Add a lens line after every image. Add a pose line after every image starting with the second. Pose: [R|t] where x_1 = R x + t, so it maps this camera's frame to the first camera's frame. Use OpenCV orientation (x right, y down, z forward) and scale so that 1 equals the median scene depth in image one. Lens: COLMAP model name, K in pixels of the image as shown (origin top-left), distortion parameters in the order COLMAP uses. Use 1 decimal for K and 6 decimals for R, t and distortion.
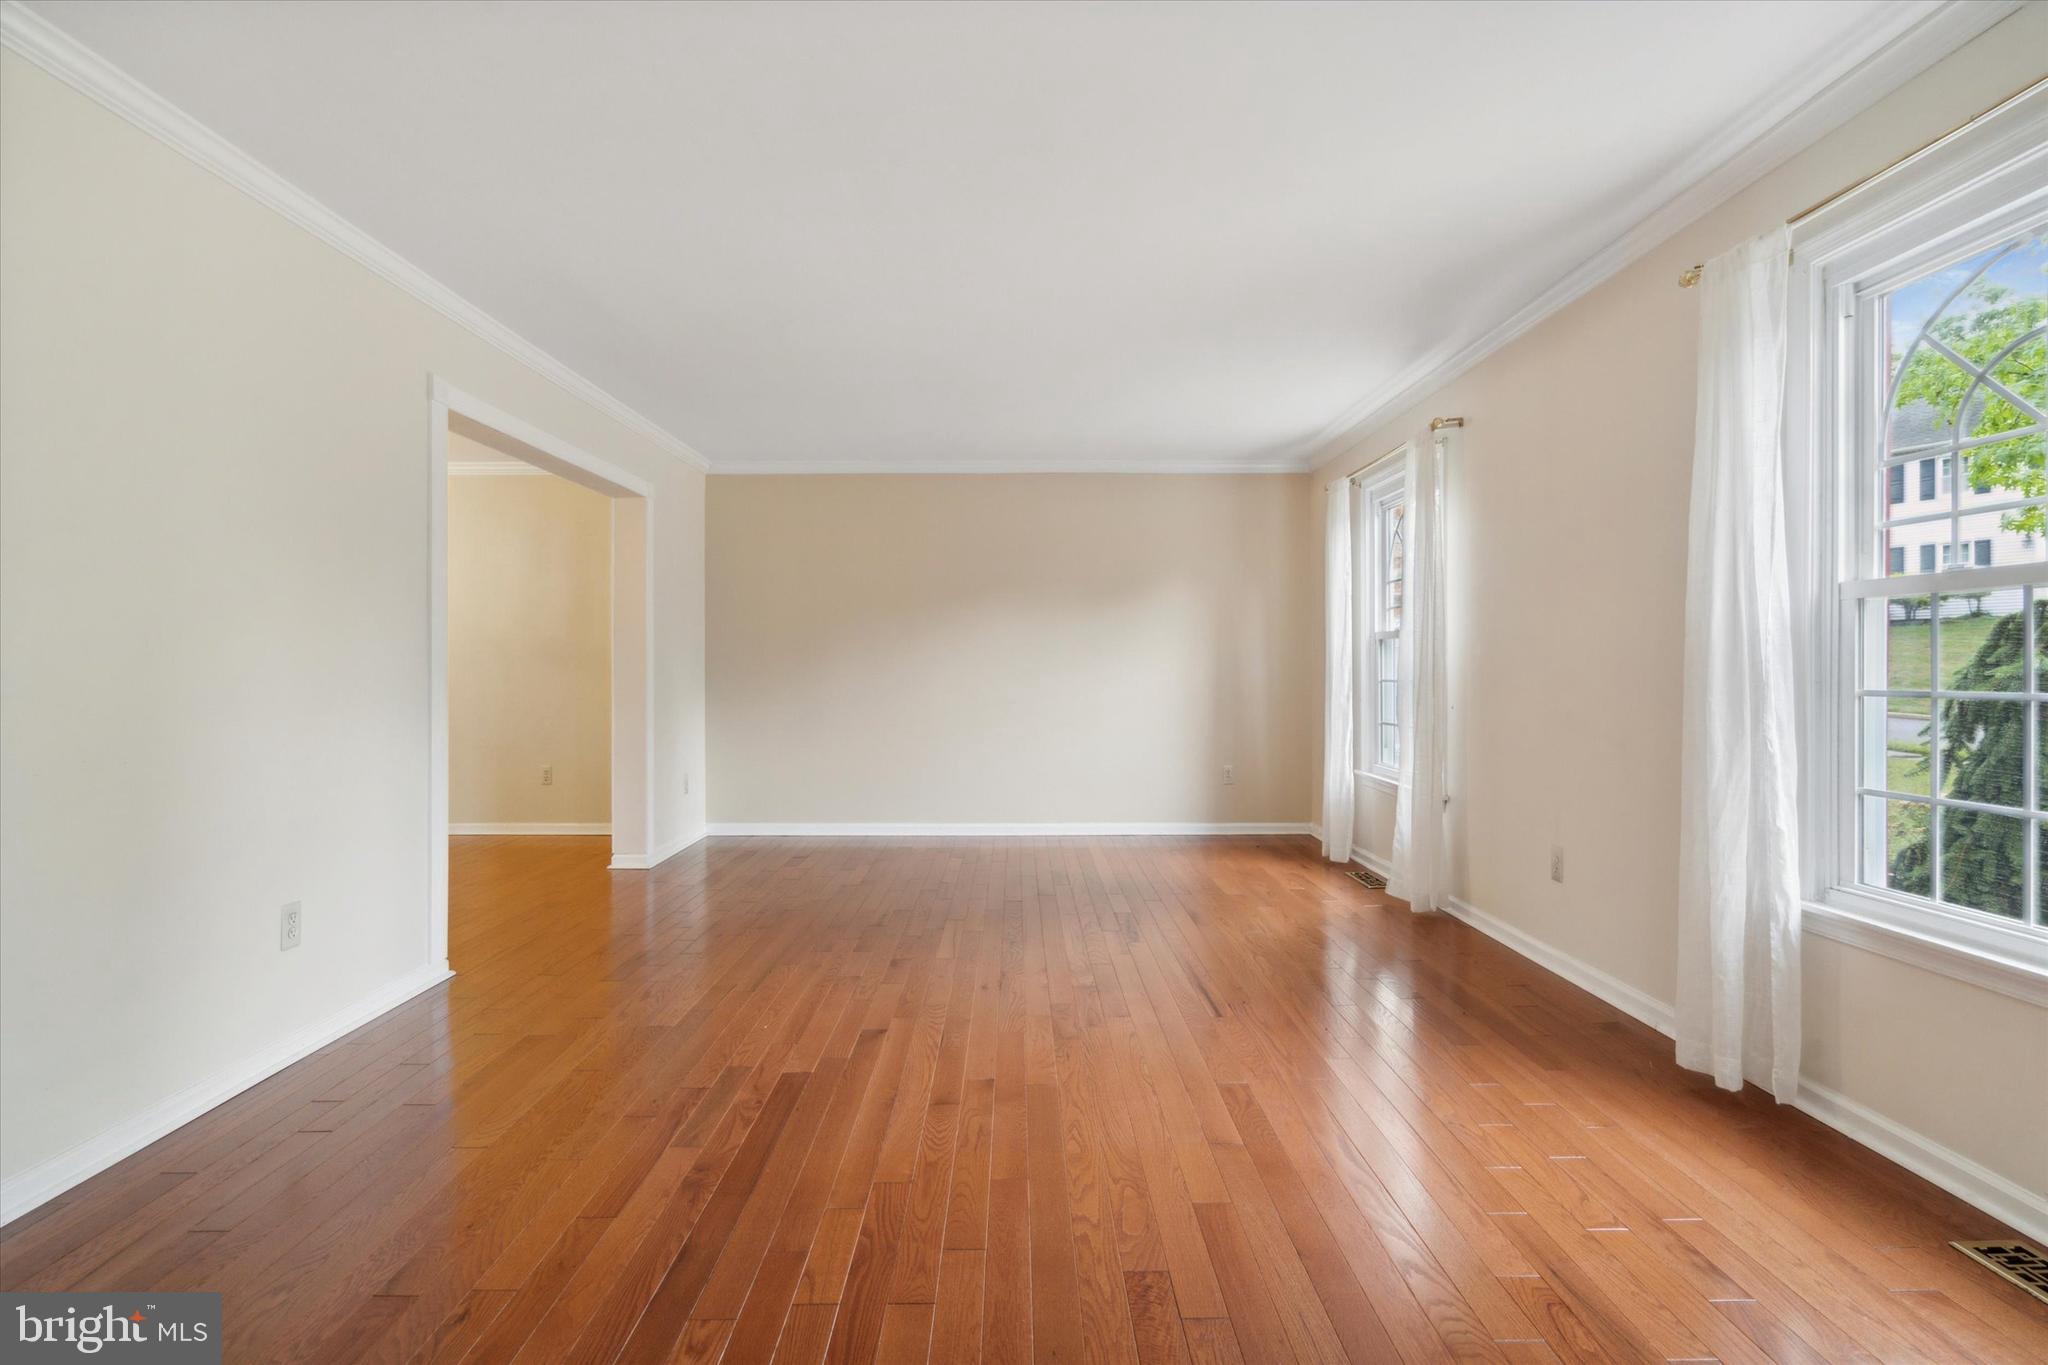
lens RADIAL K [[983.8, 0, 1010.9], [0, 983.8, 679.5], [0, 0, 1]] dist [-0.032841, 0.000117]
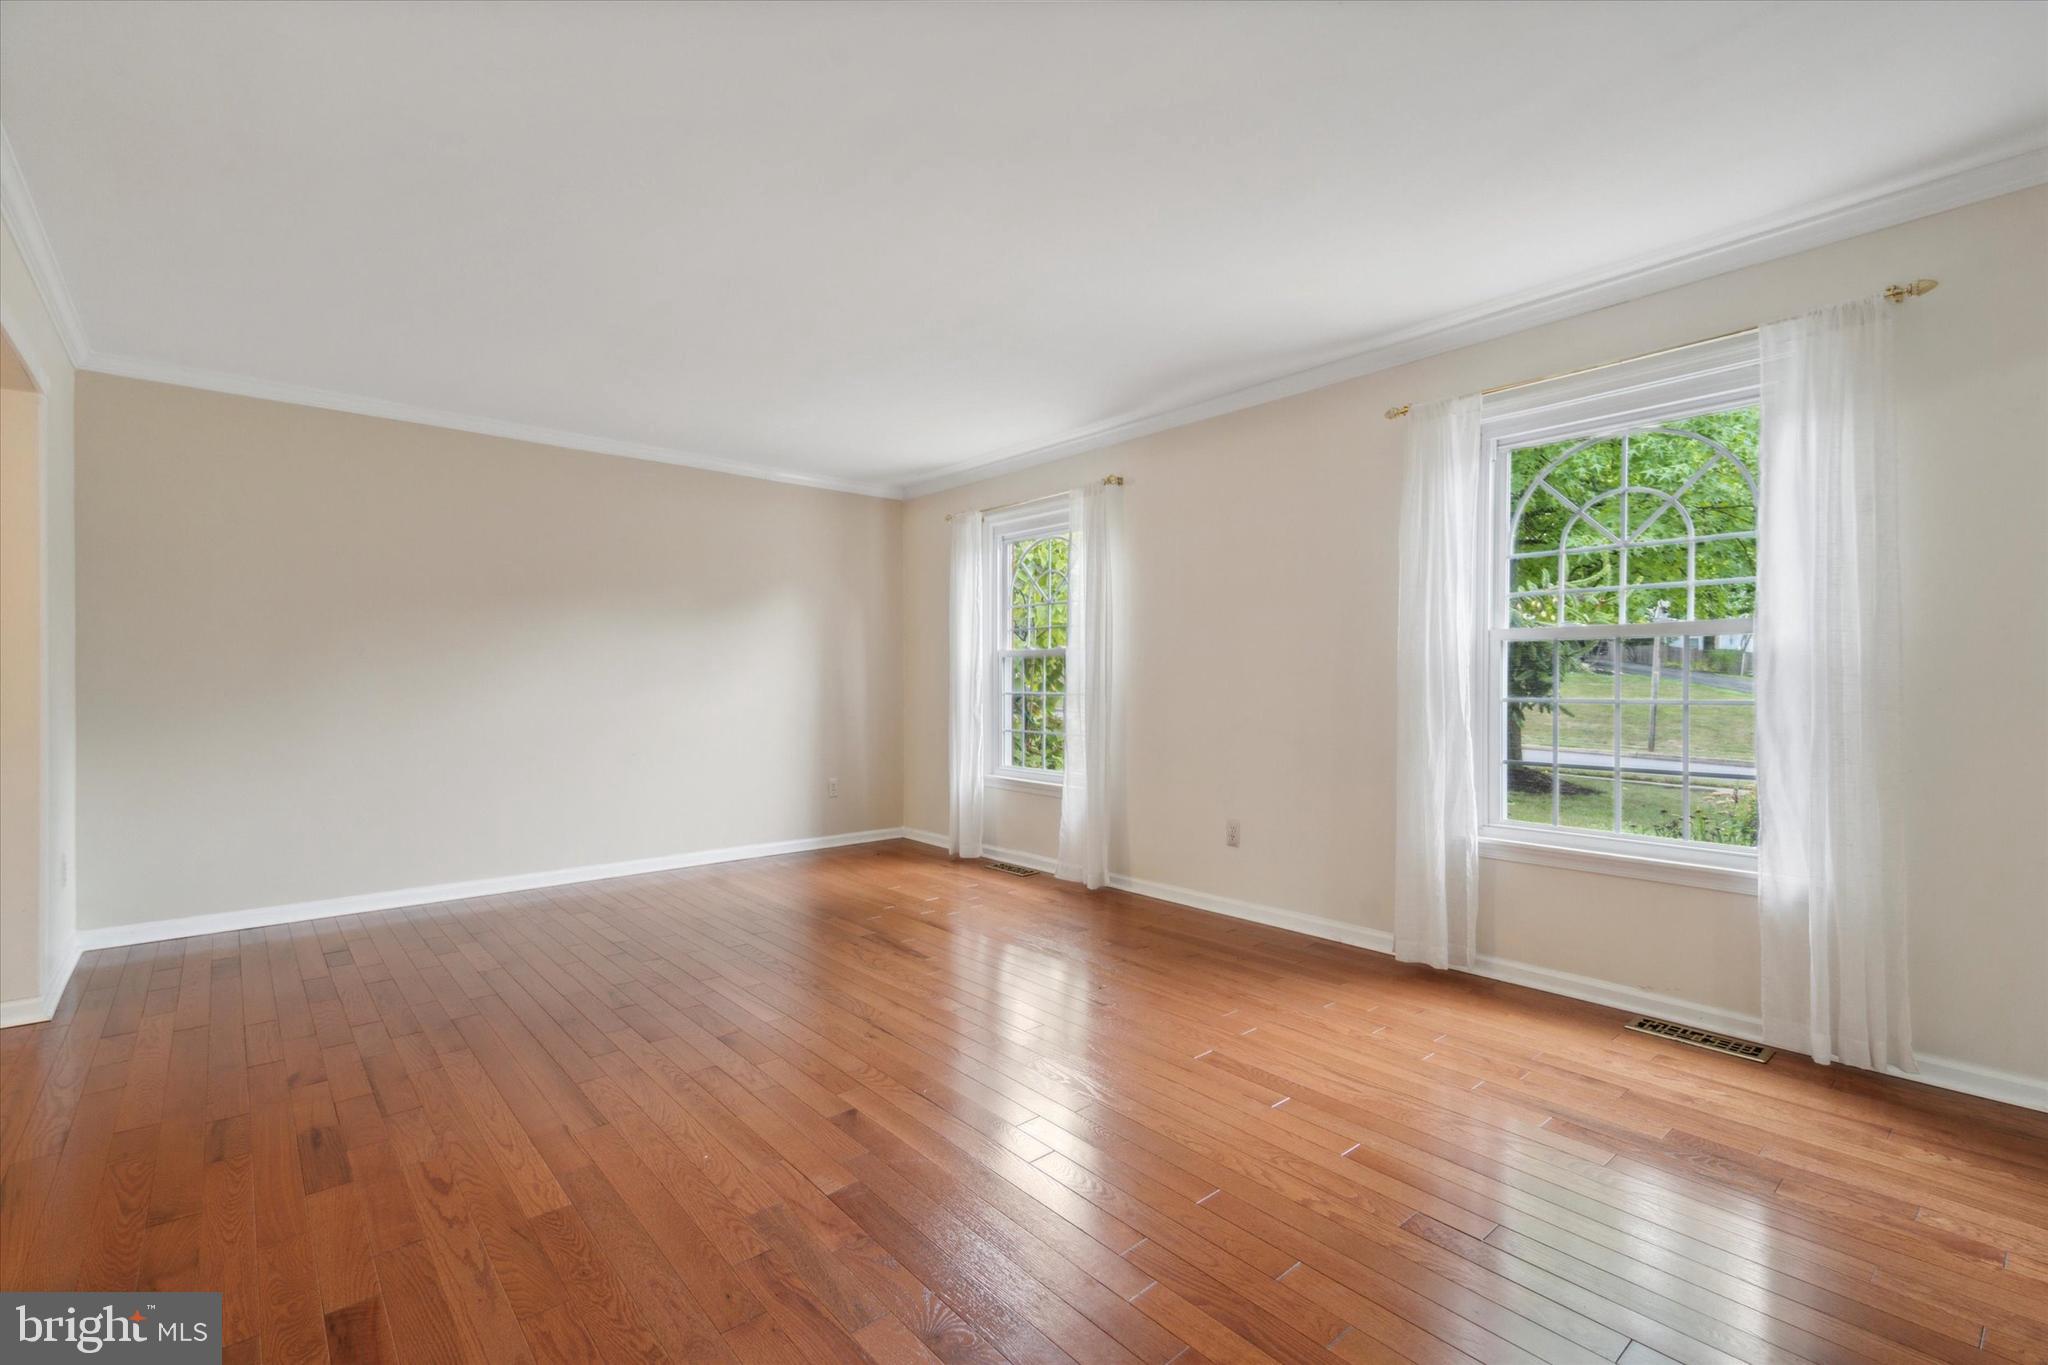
lens RADIAL K [[934.2, 0, 1021.9], [0, 934.2, 693.6], [0, 0, 1]] dist [-0.002221, 0.001257]
pose [[0.739879, -0.006819, 0.672706, -0.413306], [0.005194, 0.999977, 0.004424, -0.004794], [-0.672720, 0.000220, 0.739897, 0.221129]]
